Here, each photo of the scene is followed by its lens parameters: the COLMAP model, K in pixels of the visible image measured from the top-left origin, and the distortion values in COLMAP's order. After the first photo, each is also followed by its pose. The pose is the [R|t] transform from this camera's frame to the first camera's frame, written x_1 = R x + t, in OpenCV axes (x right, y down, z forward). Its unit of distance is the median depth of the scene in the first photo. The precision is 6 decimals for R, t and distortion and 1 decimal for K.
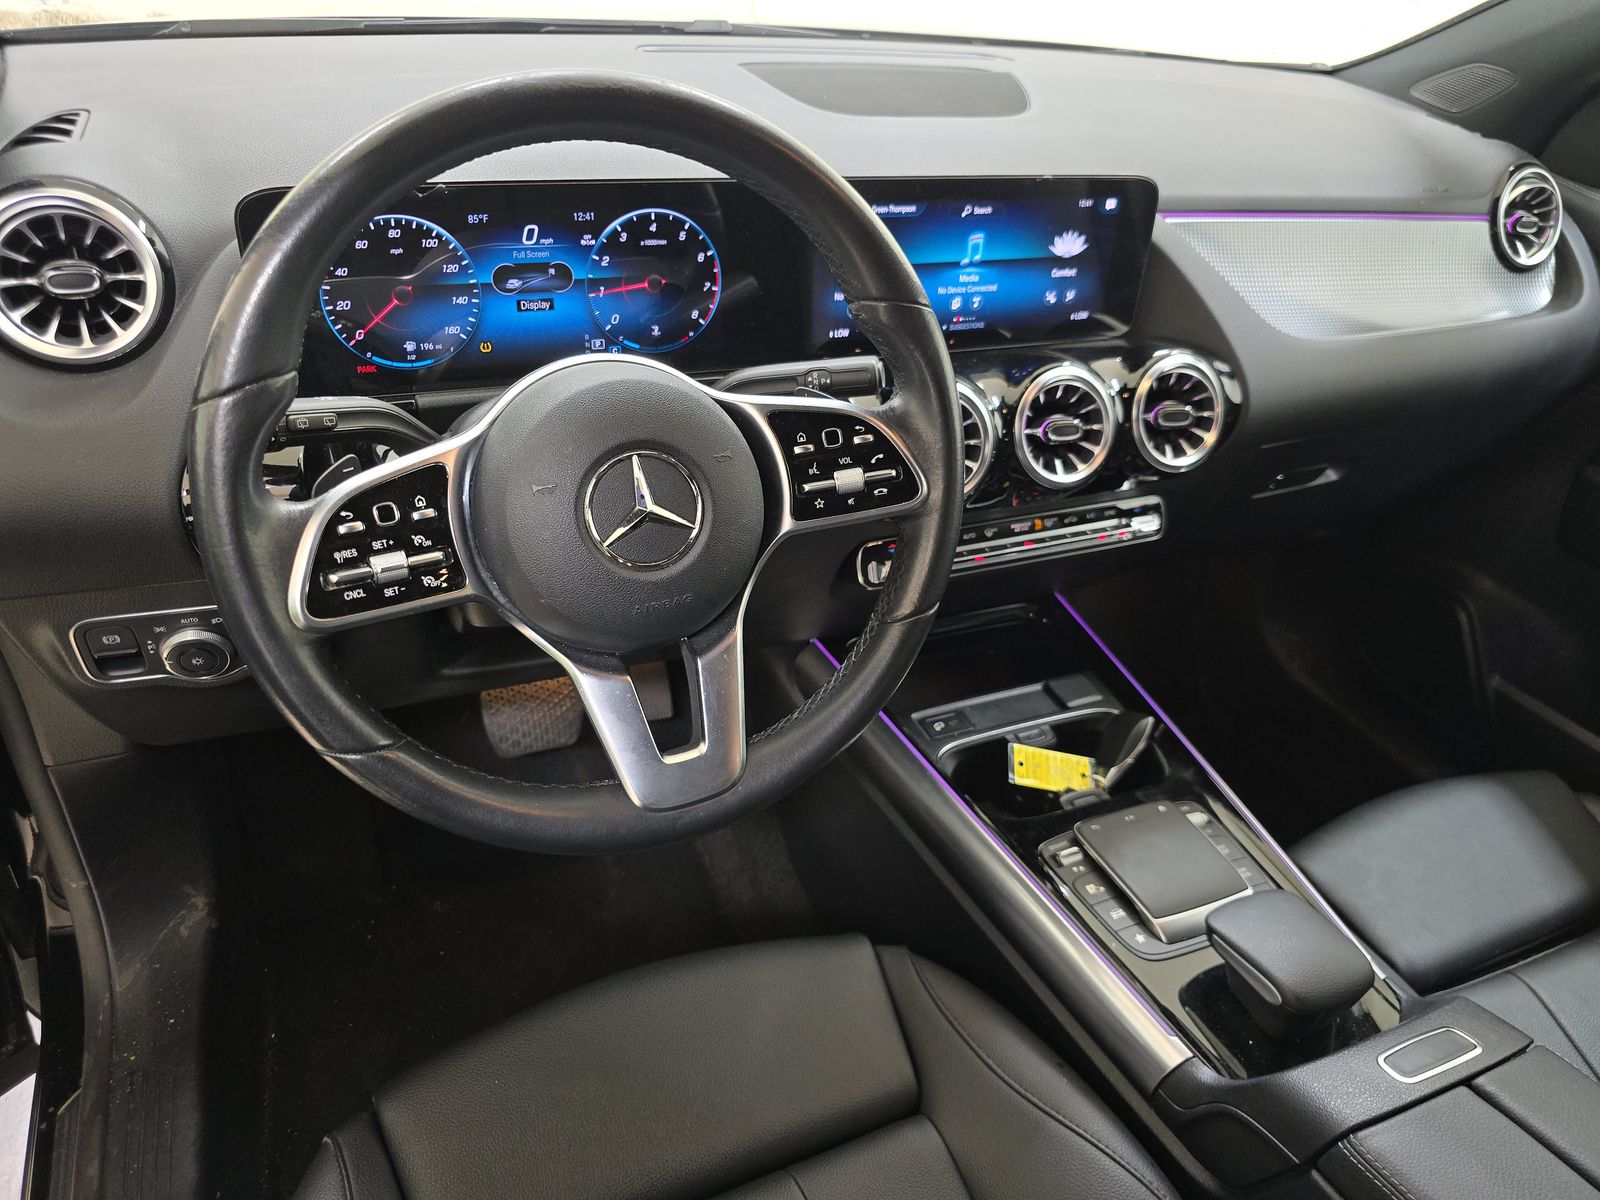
lens RADIAL K [[1149.5, 0, 795.7], [0, 1149.5, 575.0], [0, 0, 1]] dist [0.053960, -0.087239]
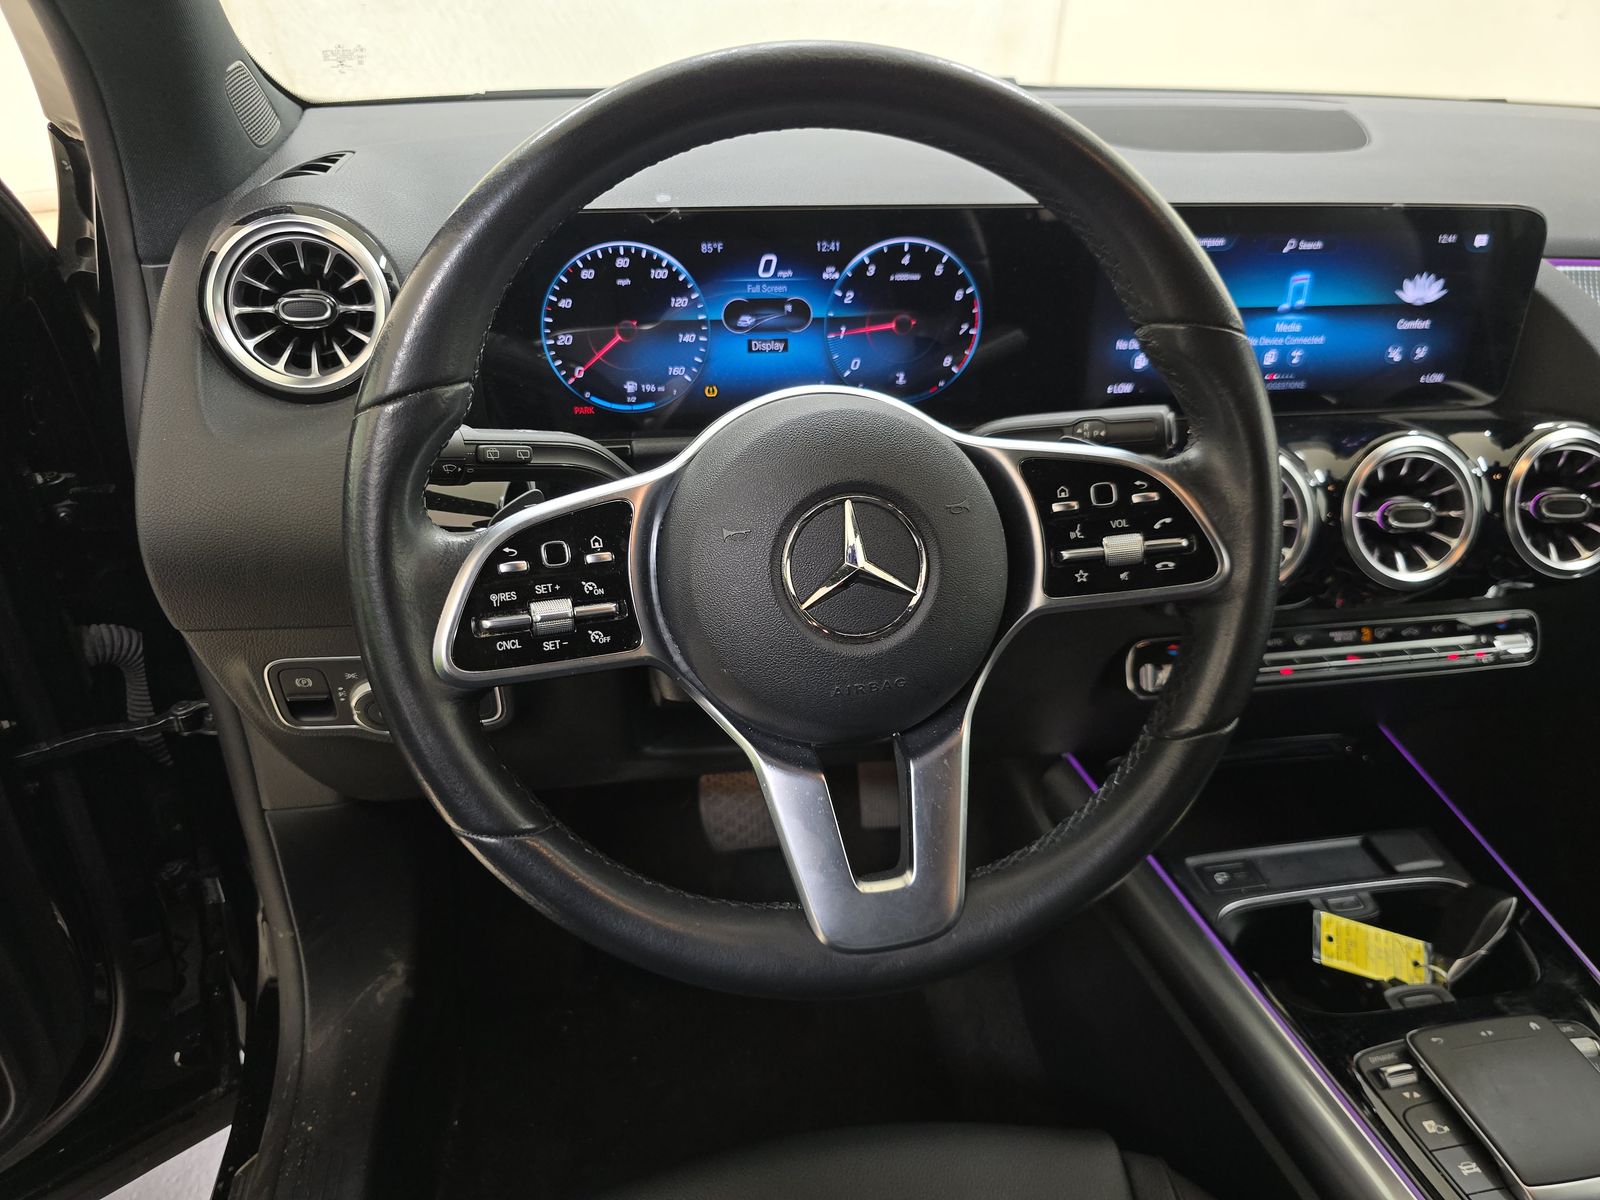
lens RADIAL K [[1149.5, 0, 795.7], [0, 1149.5, 575.0], [0, 0, 1]] dist [0.053960, -0.087239]
pose [[0.972393, 0.059245, -0.225704, 0.006814], [-0.079018, 0.993690, -0.079598, 0.011708], [0.219564, 0.095236, 0.970939, 0.159295]]
